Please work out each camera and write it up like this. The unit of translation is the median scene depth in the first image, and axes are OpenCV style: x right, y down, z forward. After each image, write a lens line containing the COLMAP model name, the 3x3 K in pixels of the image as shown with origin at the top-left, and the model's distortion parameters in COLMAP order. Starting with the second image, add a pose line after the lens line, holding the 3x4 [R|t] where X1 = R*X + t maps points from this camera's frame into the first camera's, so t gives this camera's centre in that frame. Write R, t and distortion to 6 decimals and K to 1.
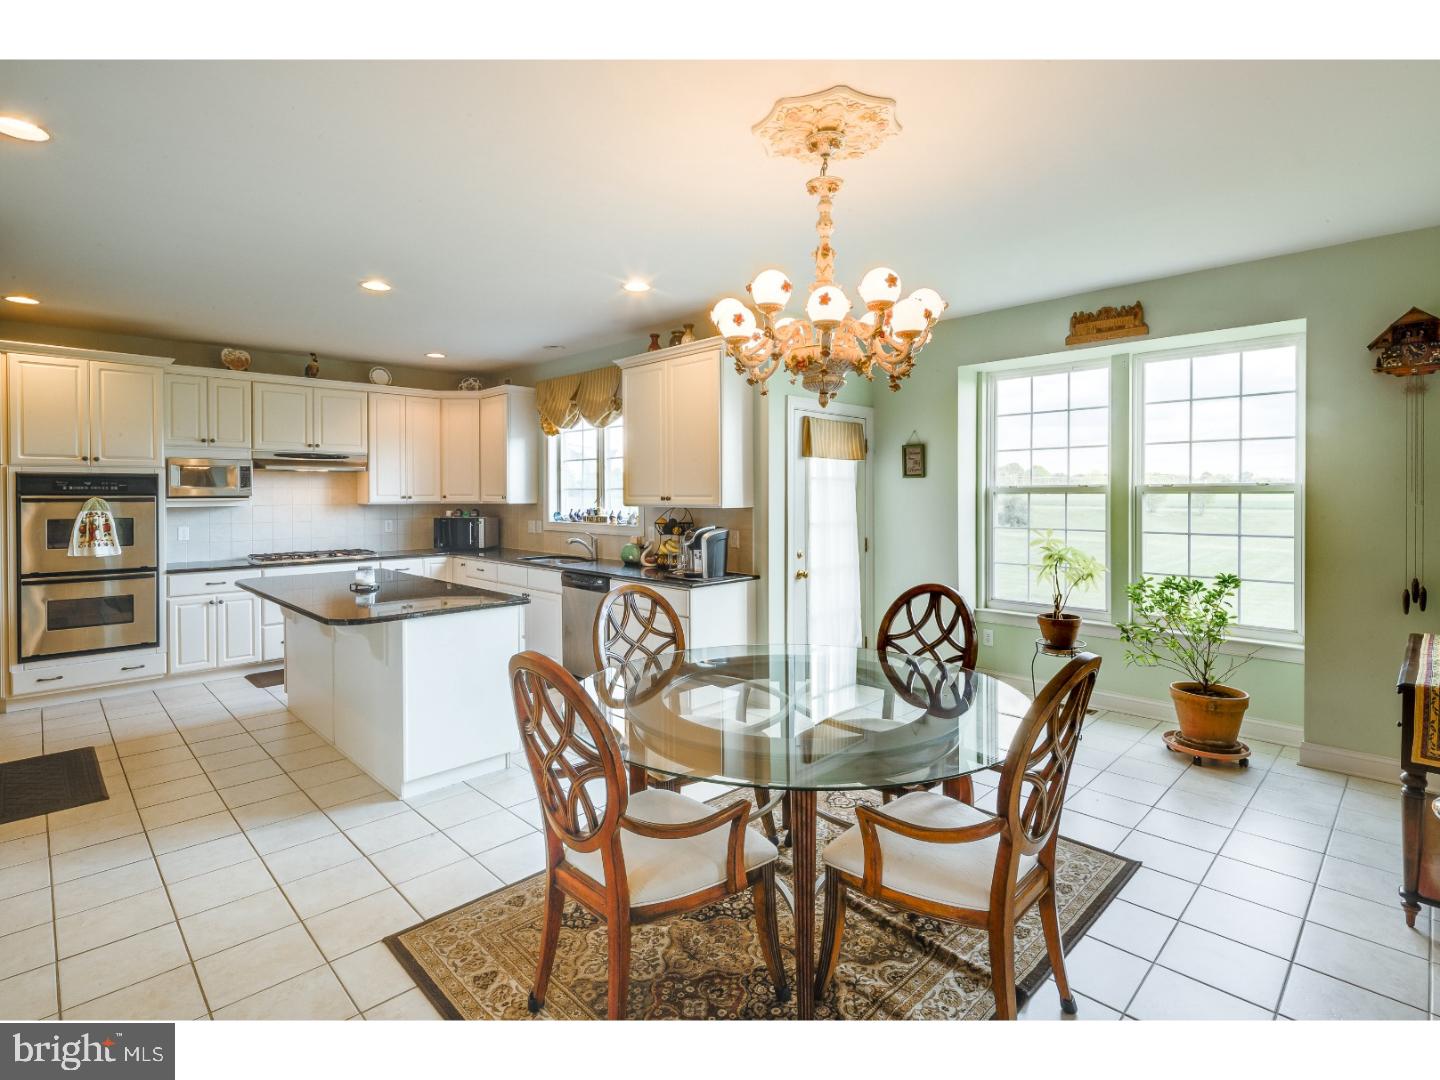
lens RADIAL K [[703.3, 0, 718.5], [0, 703.3, 506.4], [0, 0, 1]] dist [0.001734, 0.000020]
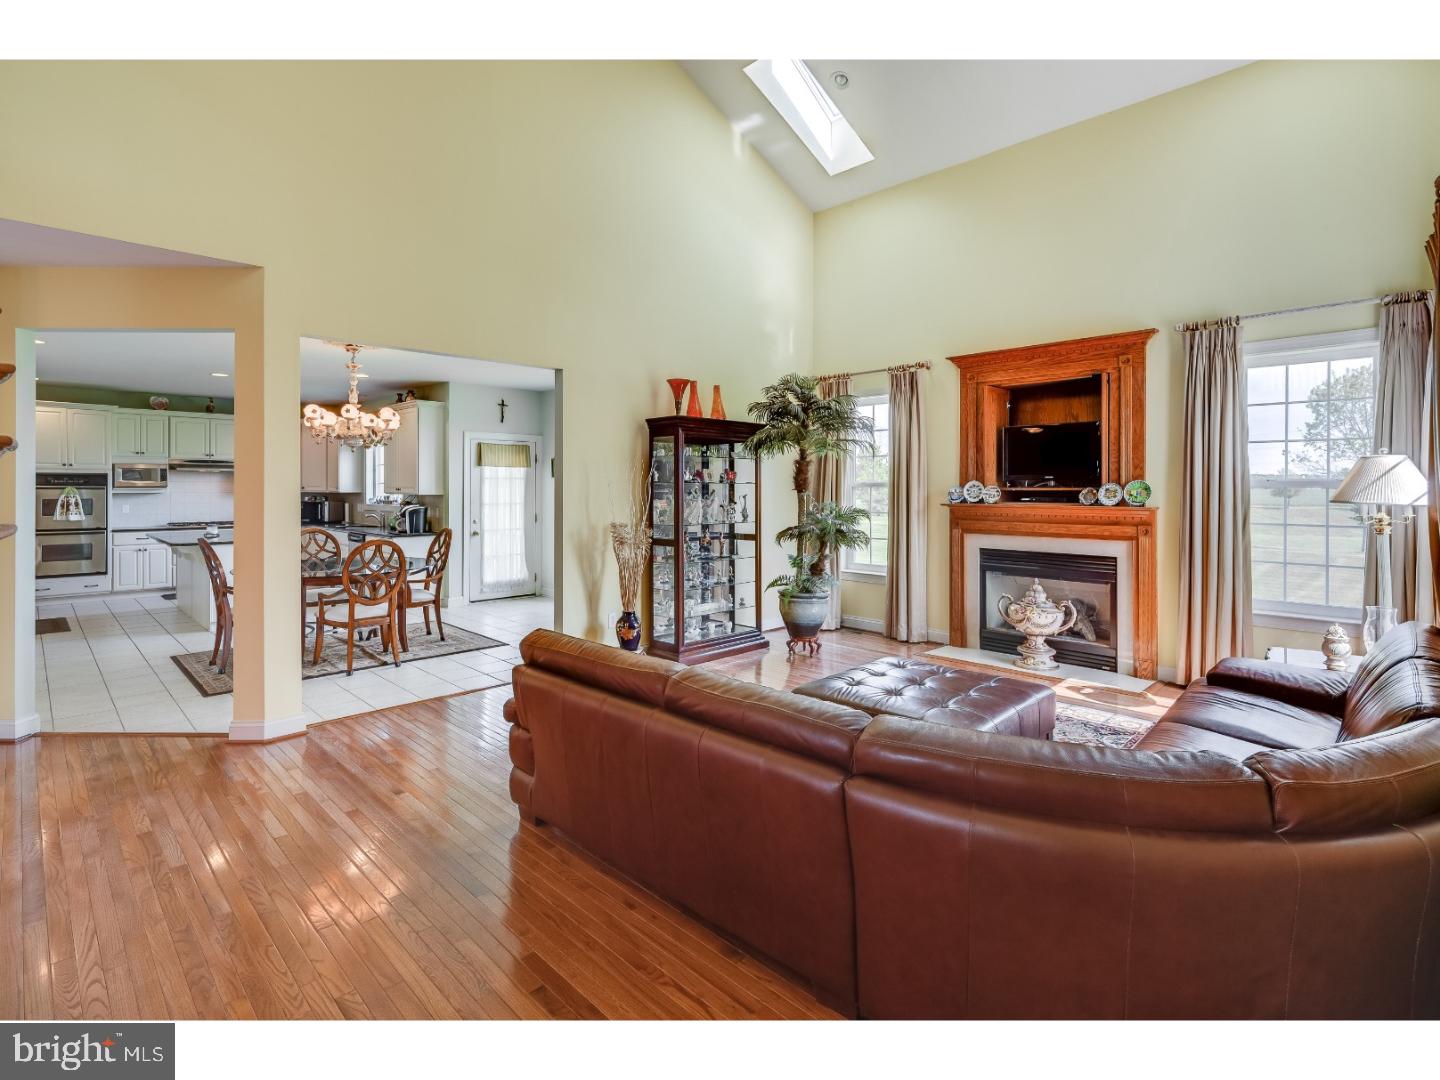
lens RADIAL K [[703.3, 0, 722.0], [0, 703.3, 495.7], [0, 0, 1]] dist [0.001734, 0.000020]
pose [[0.999956, 0.006016, 0.007257, 0.669418], [-0.005968, 0.999961, -0.006575, 0.010216], [-0.007297, 0.006532, 0.999952, -0.705468]]
